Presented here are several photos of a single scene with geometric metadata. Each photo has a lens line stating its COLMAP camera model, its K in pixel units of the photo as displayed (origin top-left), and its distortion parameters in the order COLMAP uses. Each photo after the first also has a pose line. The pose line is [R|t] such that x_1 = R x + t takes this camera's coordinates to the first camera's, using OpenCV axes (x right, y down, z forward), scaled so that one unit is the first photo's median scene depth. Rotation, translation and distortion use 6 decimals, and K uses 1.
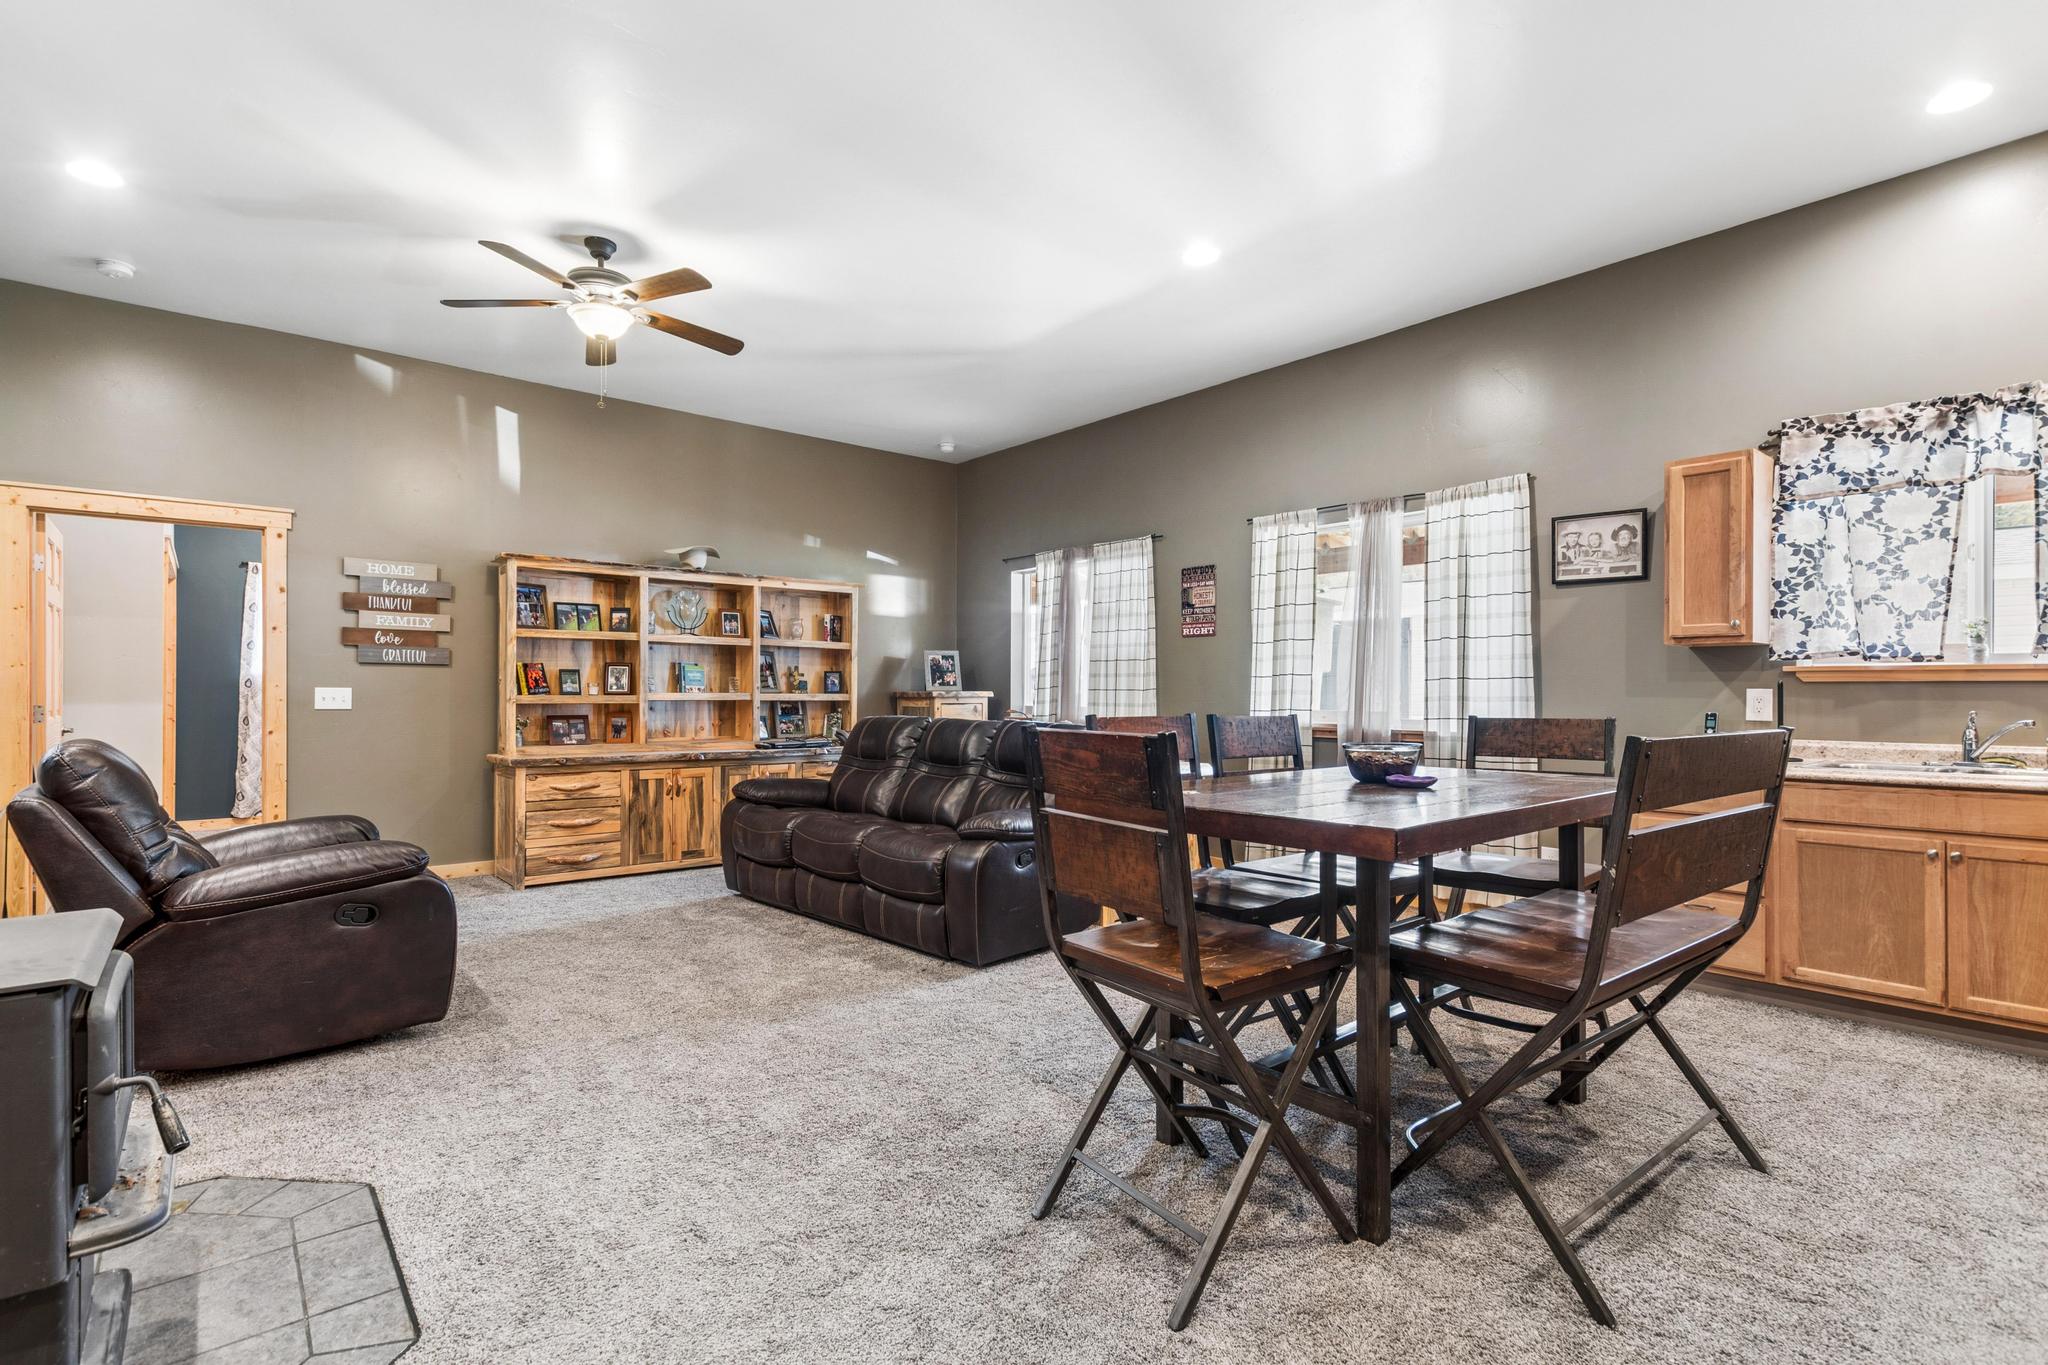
lens RADIAL K [[910.0, 0, 1024.0], [0, 910.0, 682.5], [0, 0, 1]] dist [-0.000084, -0.000050]
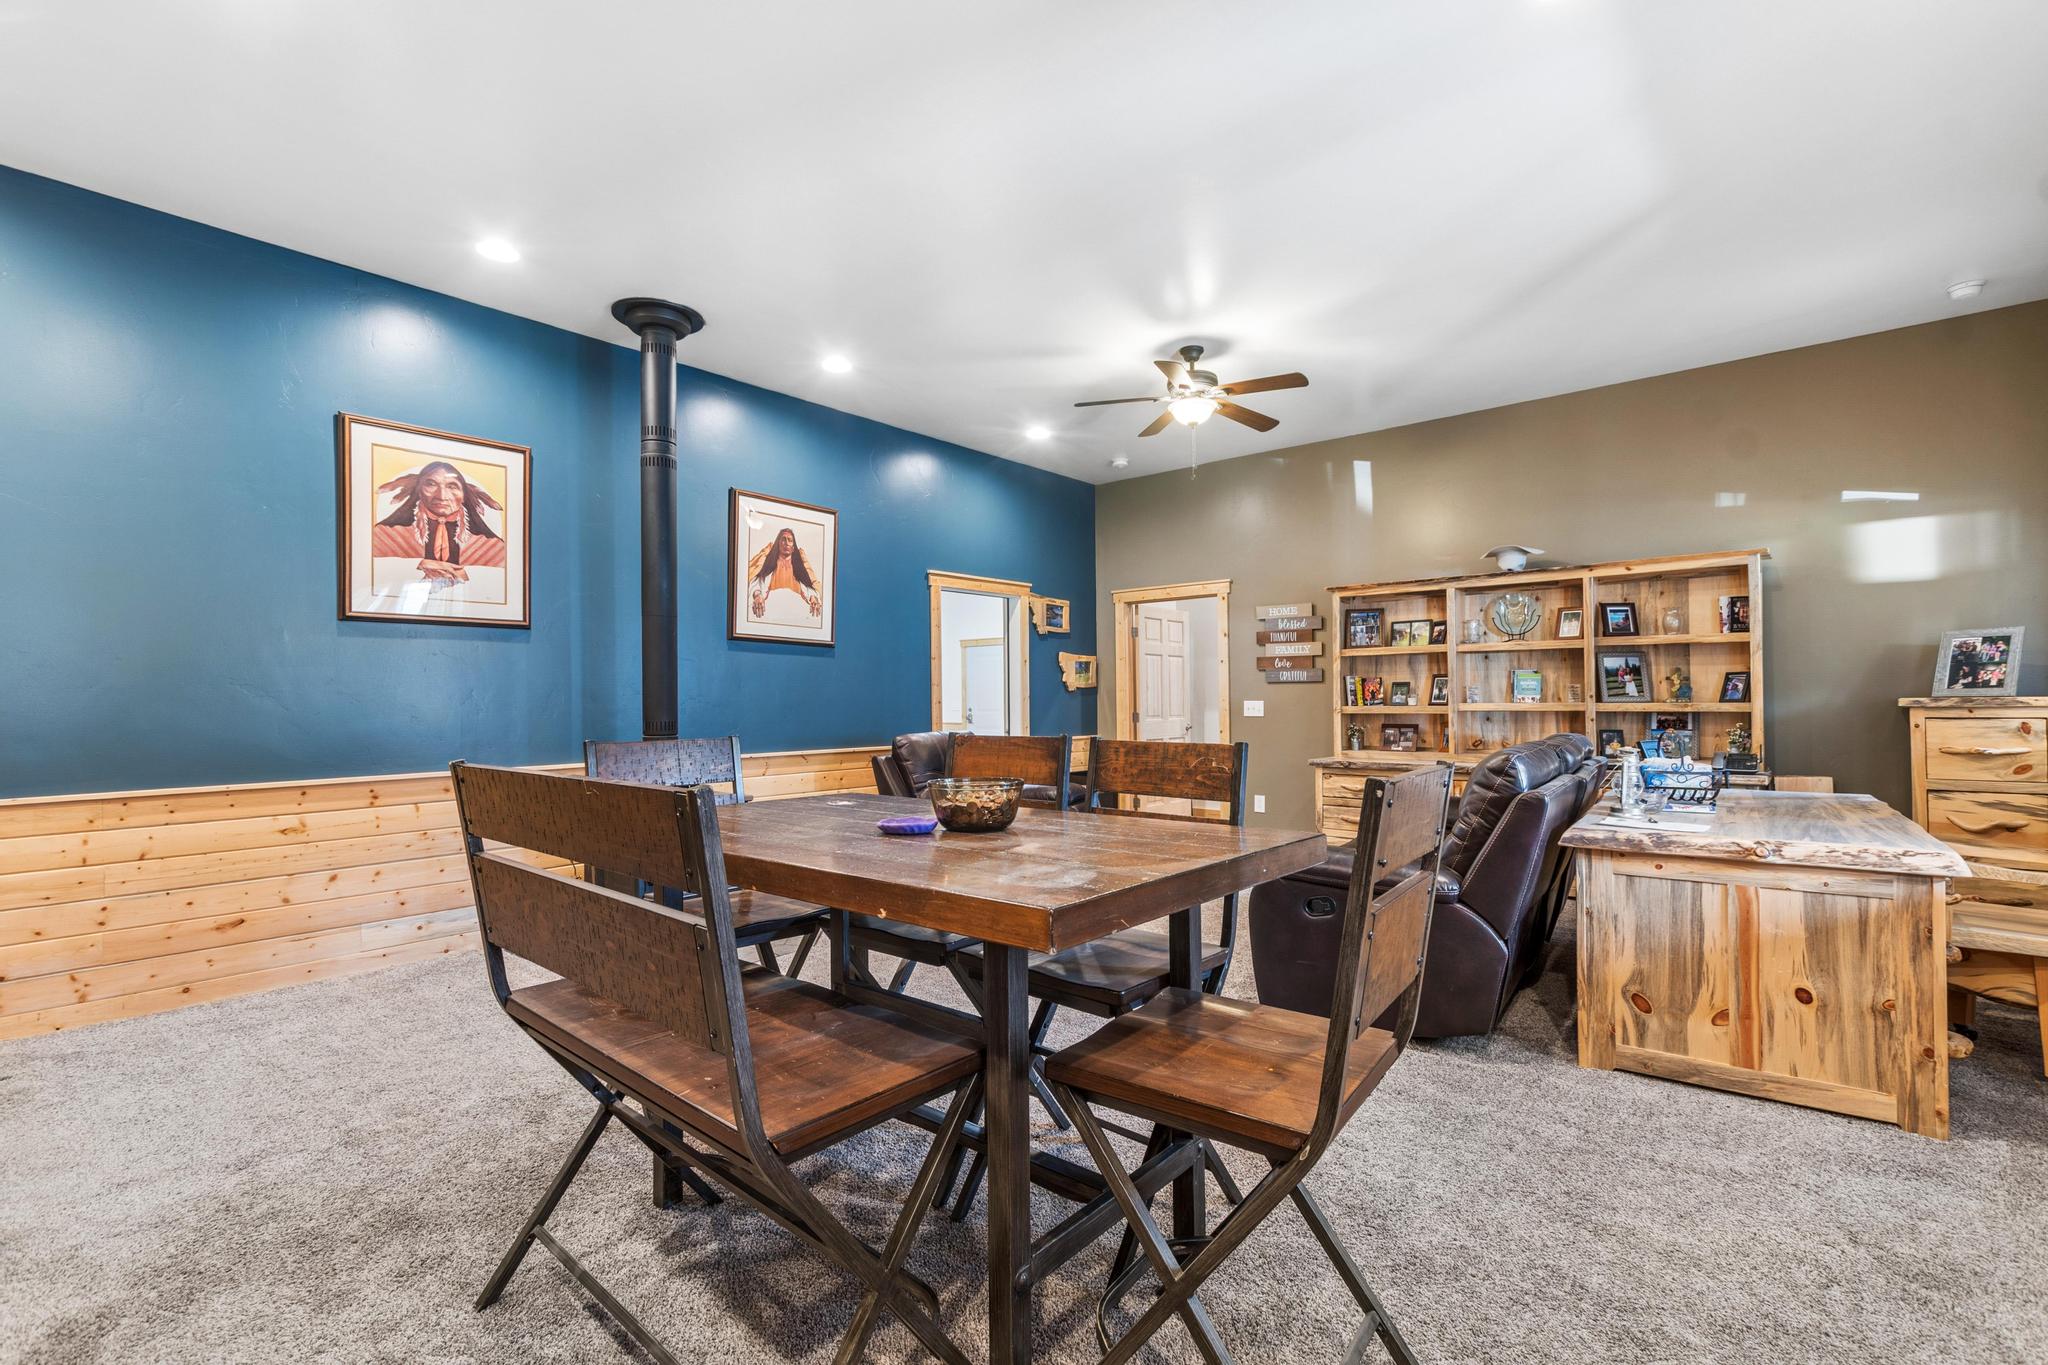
lens RADIAL K [[896.6, 0, 1024.0], [0, 896.6, 682.5], [0, 0, 1]] dist [0.002802, 0.000242]
pose [[0.195298, -0.026434, -0.980388, 0.469848], [0.019450, 0.999544, -0.023076, 0.001971], [0.980551, -0.014562, 0.195723, 0.347318]]
